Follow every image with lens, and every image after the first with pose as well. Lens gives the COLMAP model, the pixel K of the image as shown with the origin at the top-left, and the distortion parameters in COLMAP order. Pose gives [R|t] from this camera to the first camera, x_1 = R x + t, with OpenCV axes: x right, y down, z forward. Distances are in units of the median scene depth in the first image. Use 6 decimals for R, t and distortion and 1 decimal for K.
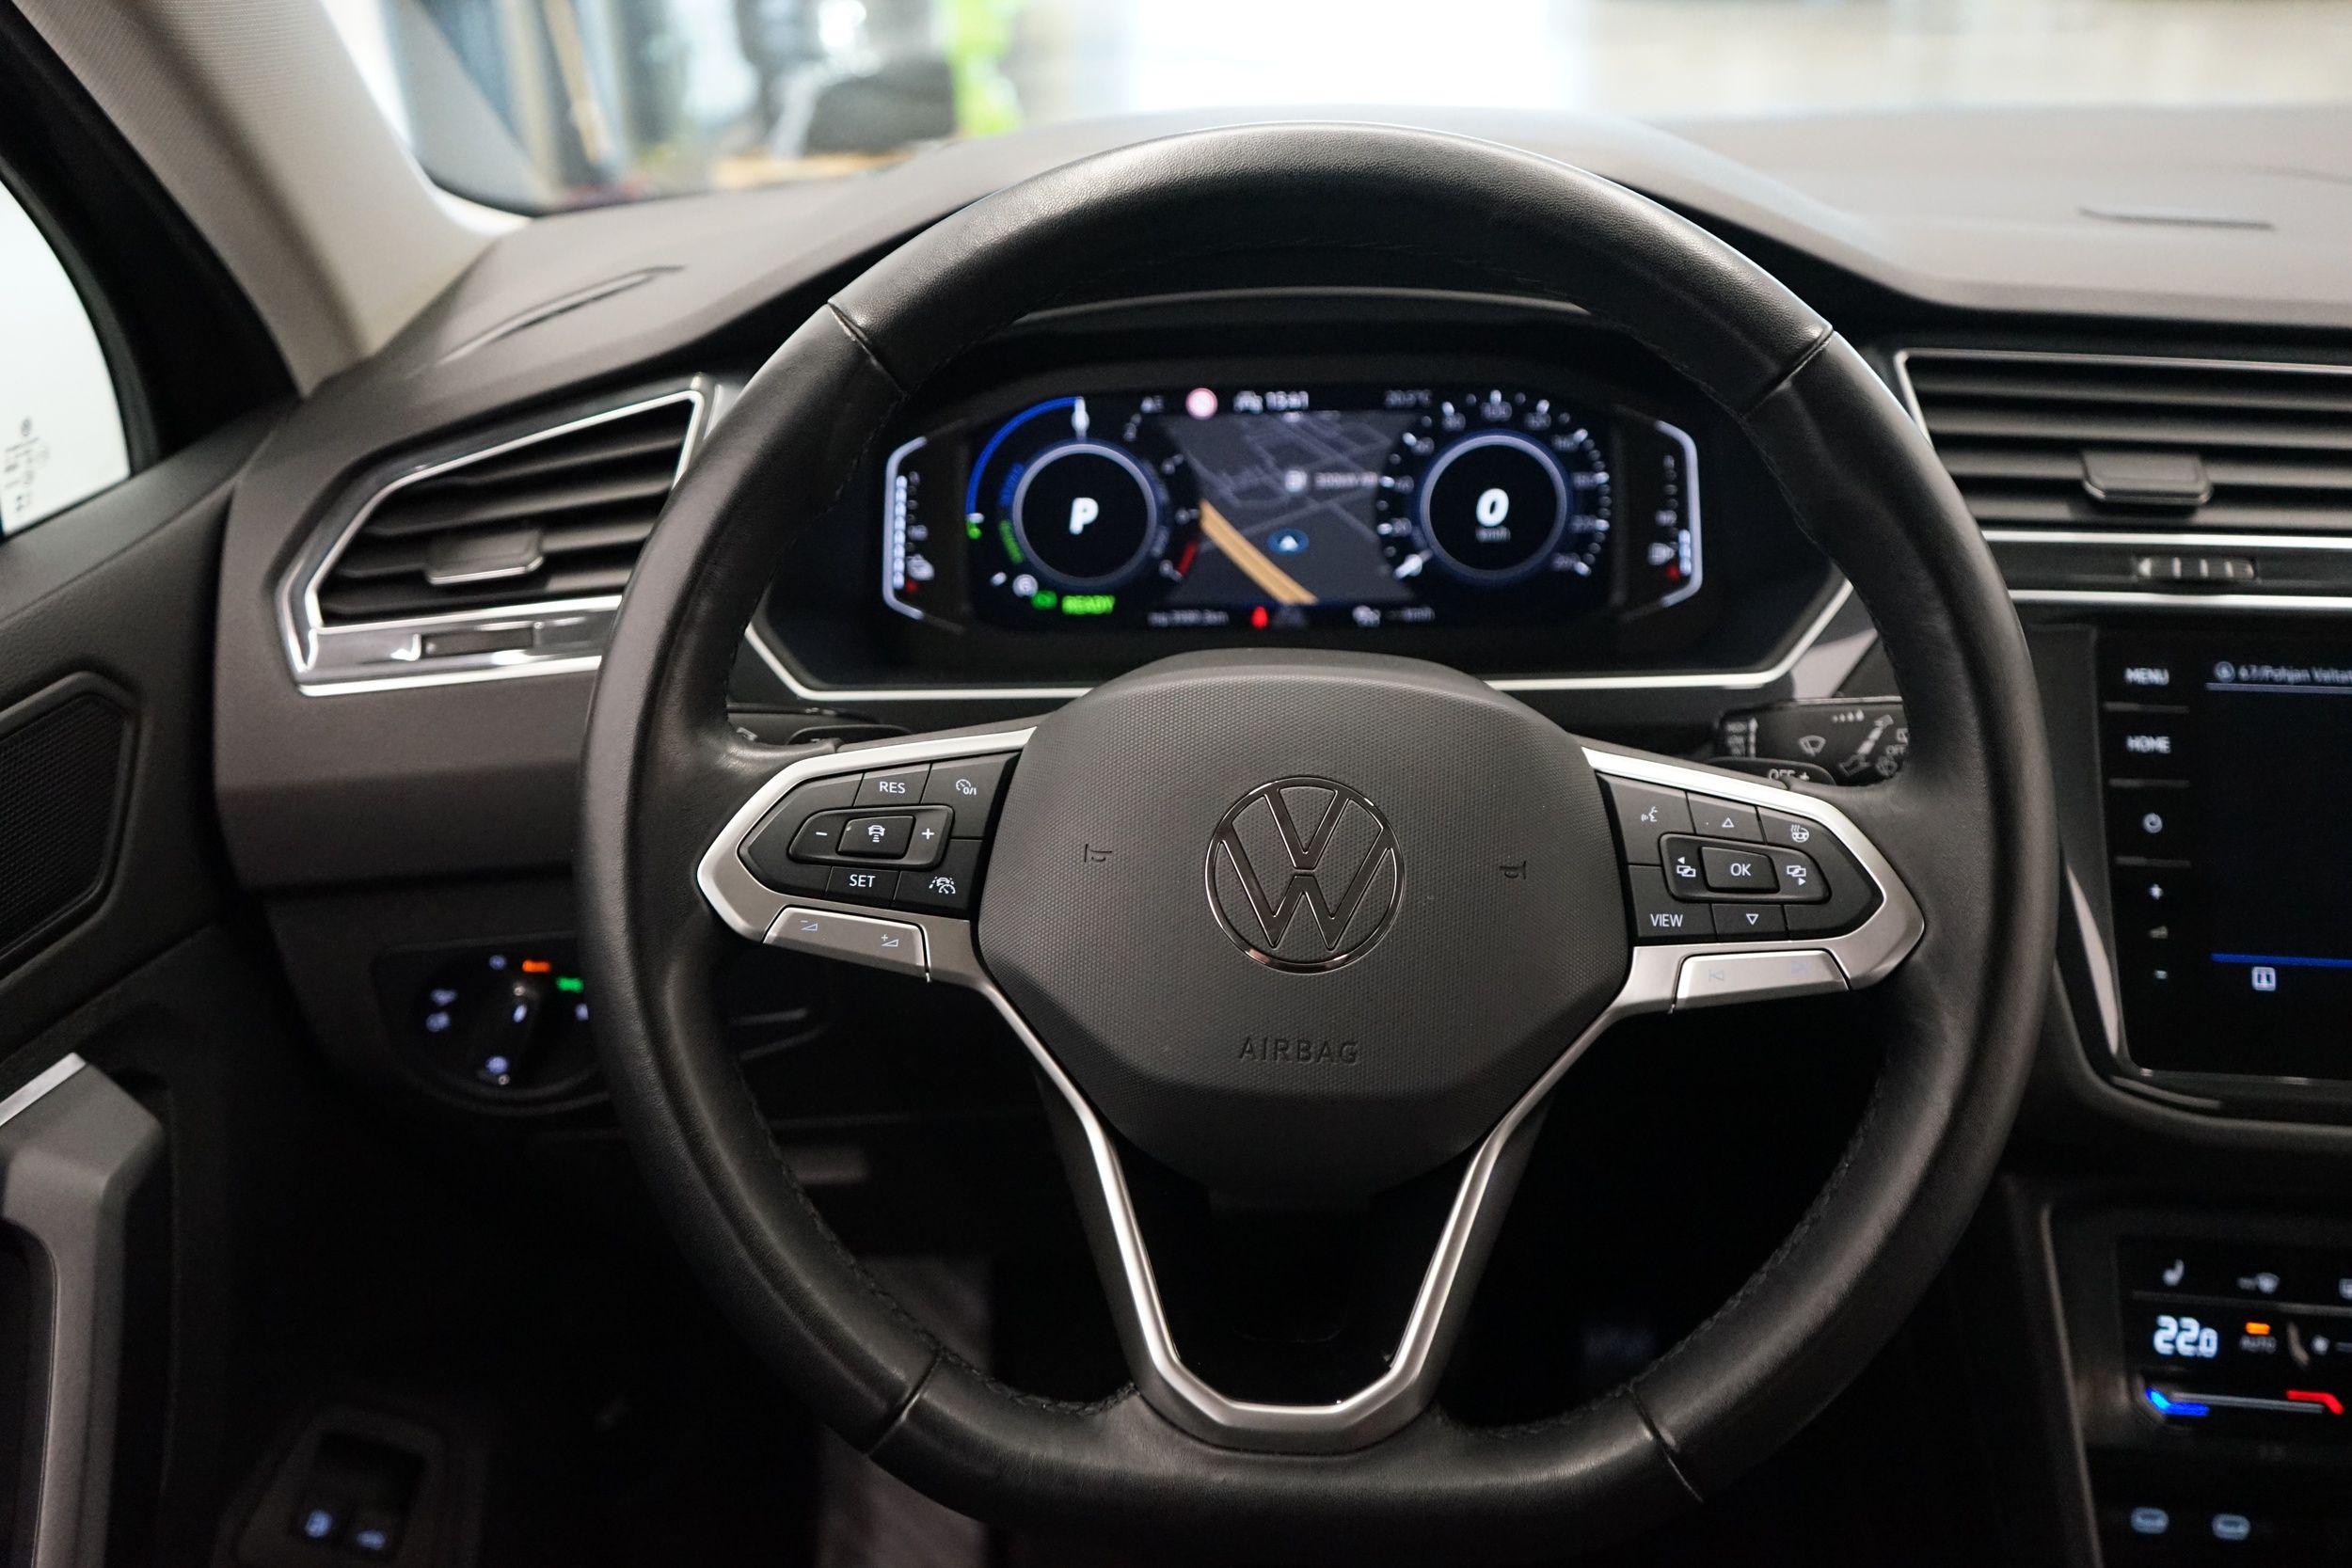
lens RADIAL K [[2068.4, 0, 1176.0], [0, 2068.4, 784.0], [0, 0, 1]] dist [-0.000528, 0.008300]
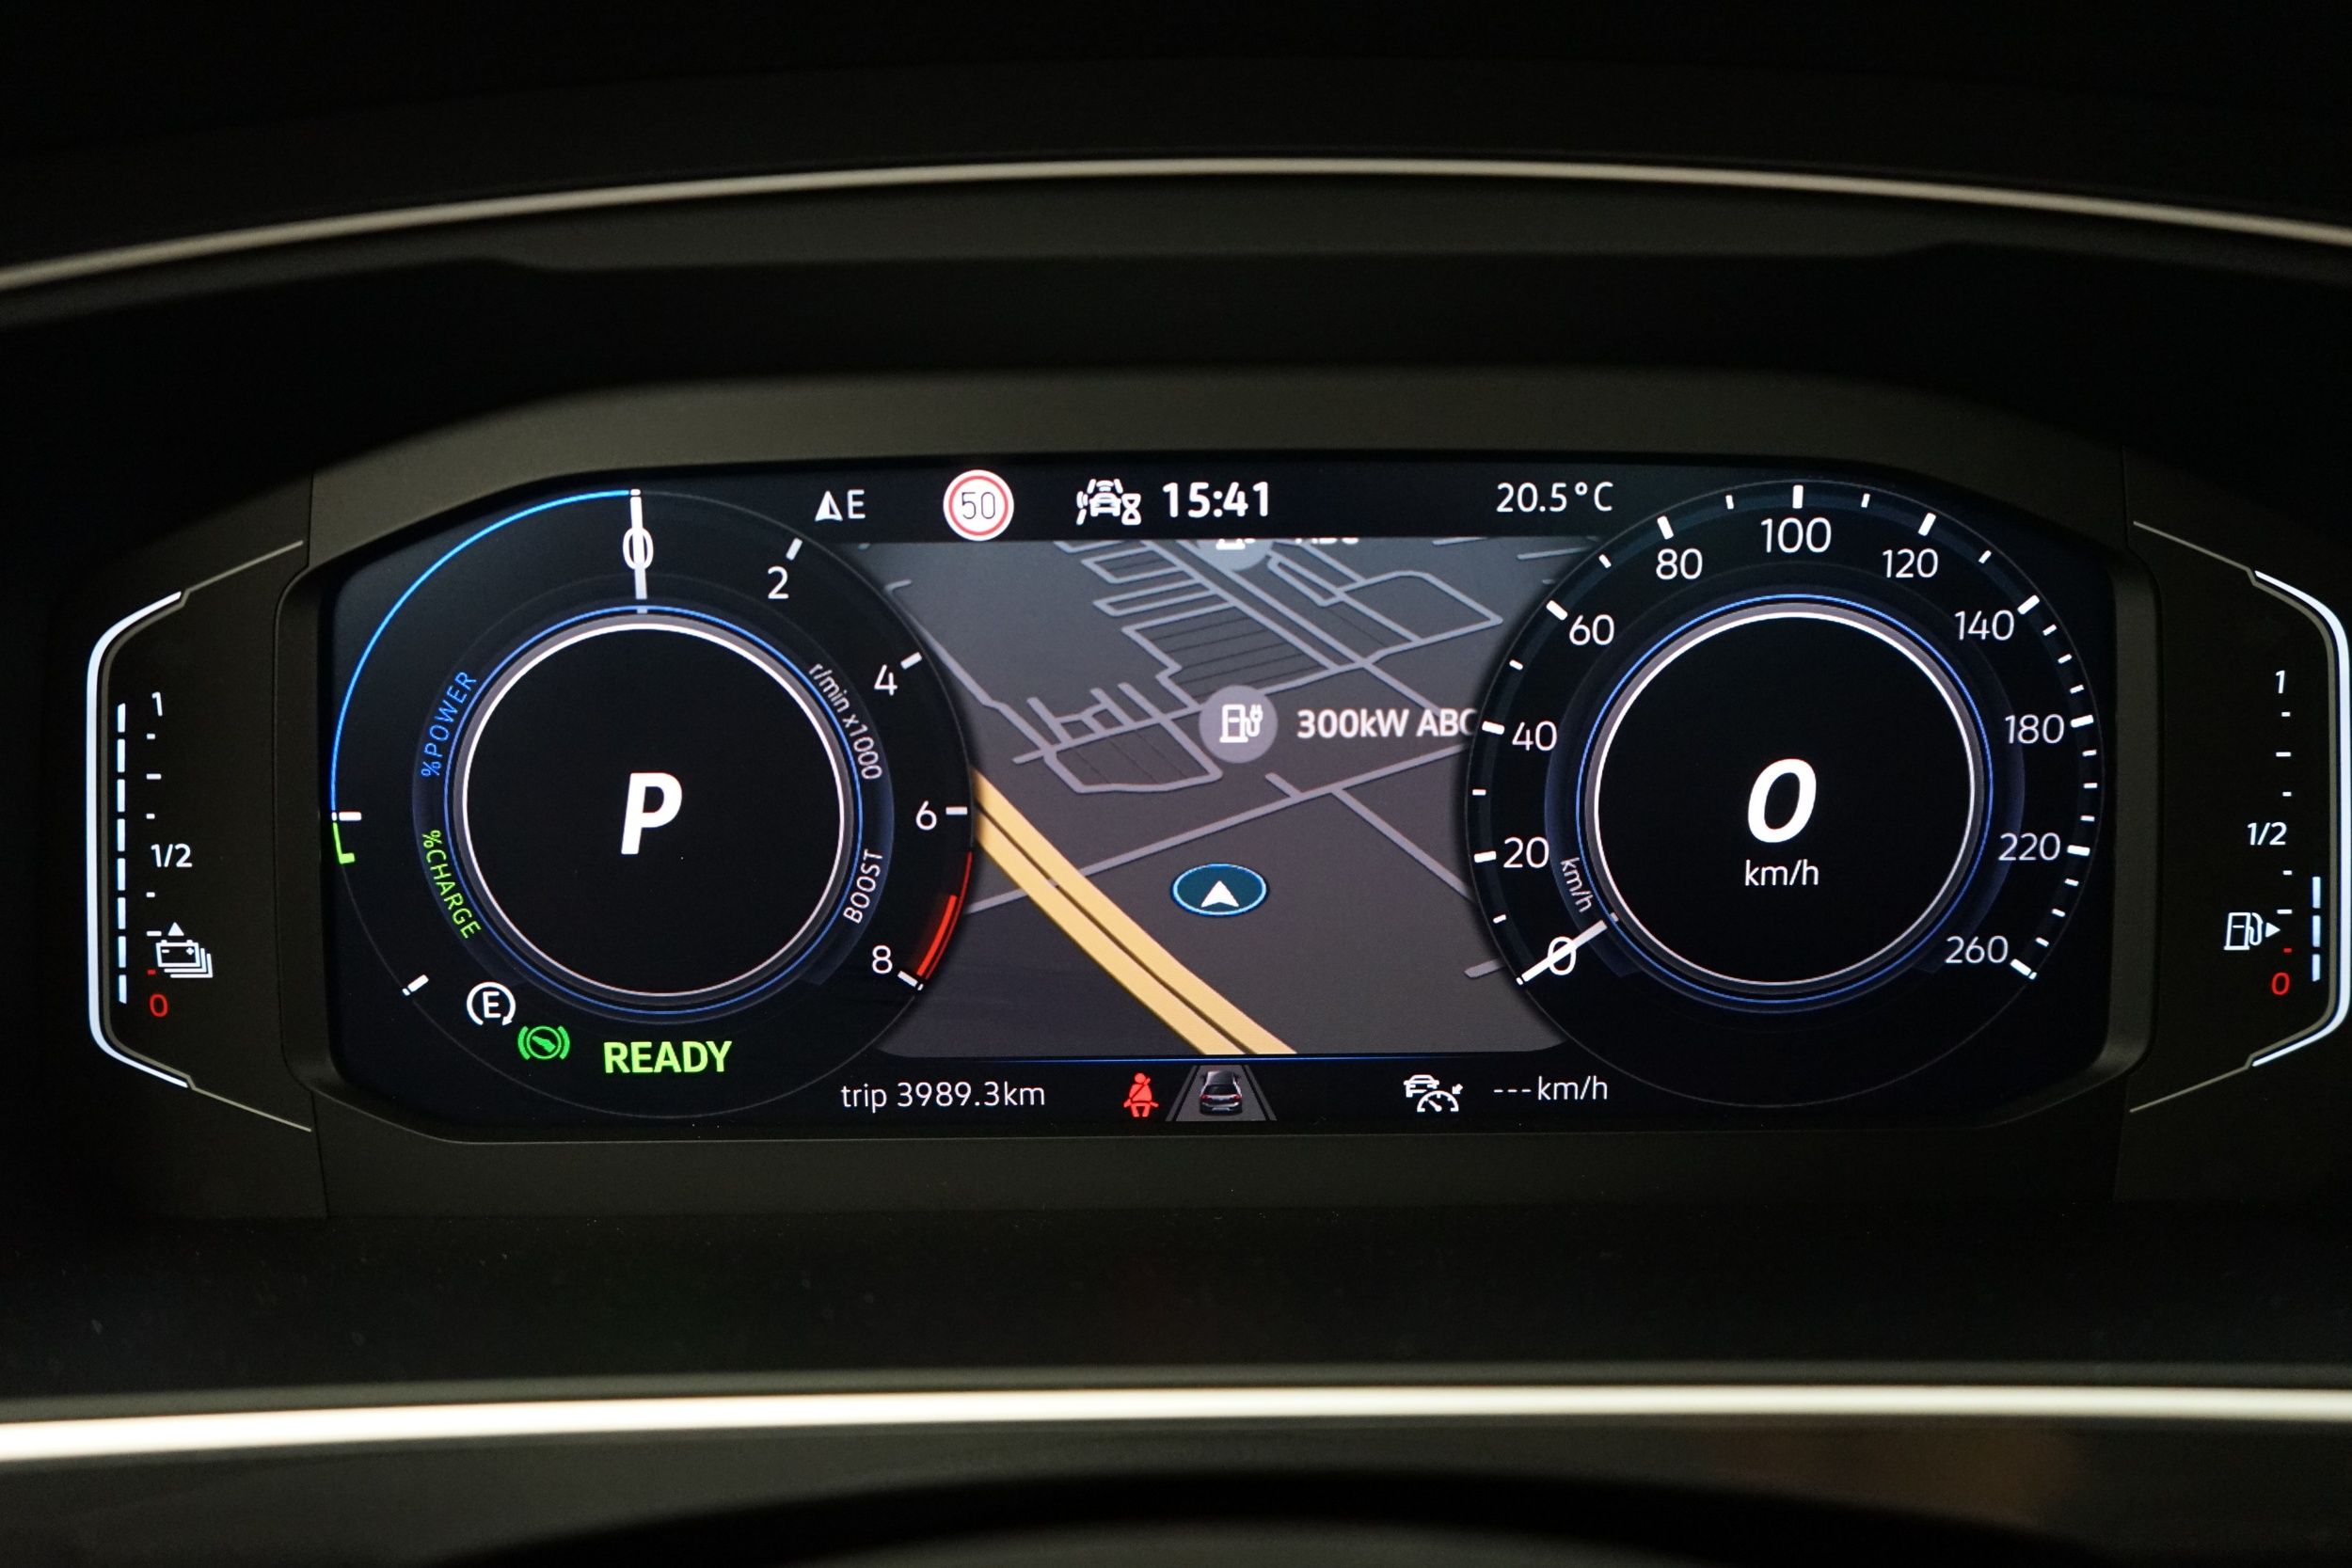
lens RADIAL K [[2068.4, 0, 1176.0], [0, 2068.4, 784.0], [0, 0, 1]] dist [-0.000528, 0.008300]
pose [[0.998826, 0.009469, 0.047501, 0.029910], [-0.002668, 0.989972, -0.141237, -0.085511], [-0.048362, 0.140945, 0.988836, 0.648148]]
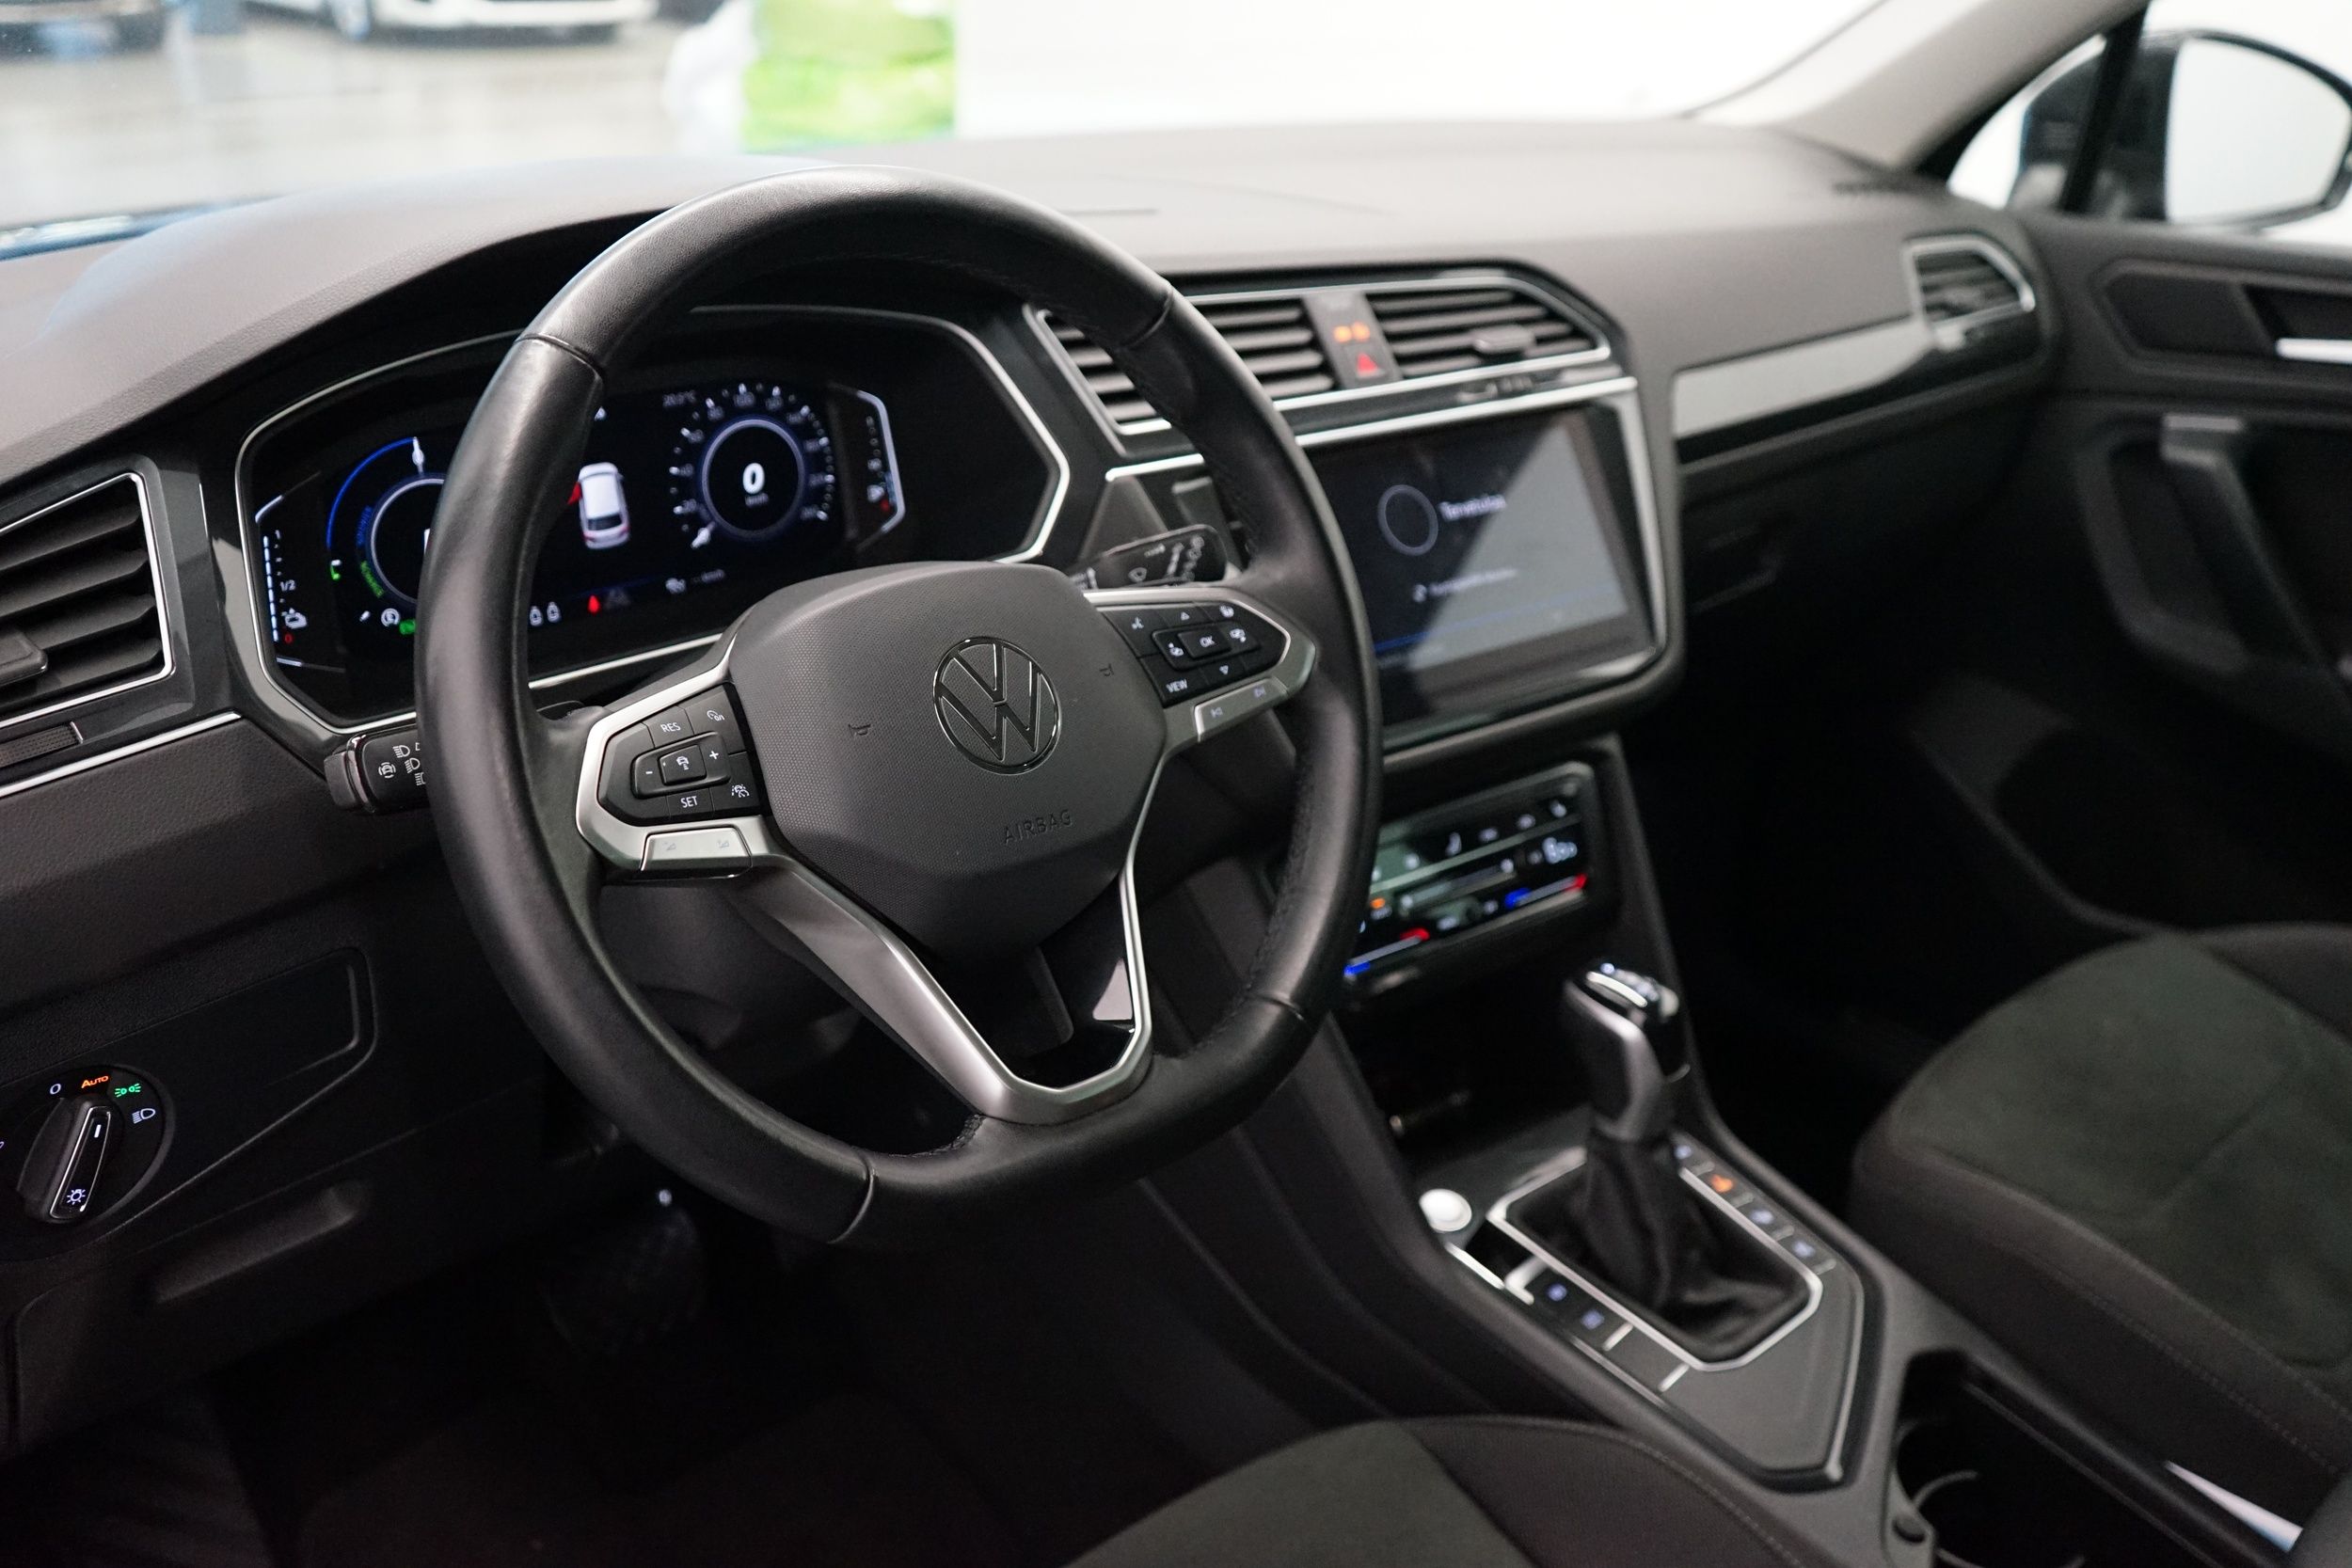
lens RADIAL K [[2068.4, 0, 1176.0], [0, 2068.4, 784.0], [0, 0, 1]] dist [-0.000528, 0.008300]
pose [[0.712419, -0.248642, 0.656229, -0.523884], [0.264682, 0.961267, 0.076874, 0.013478], [-0.649925, 0.118926, 0.750636, -0.068367]]
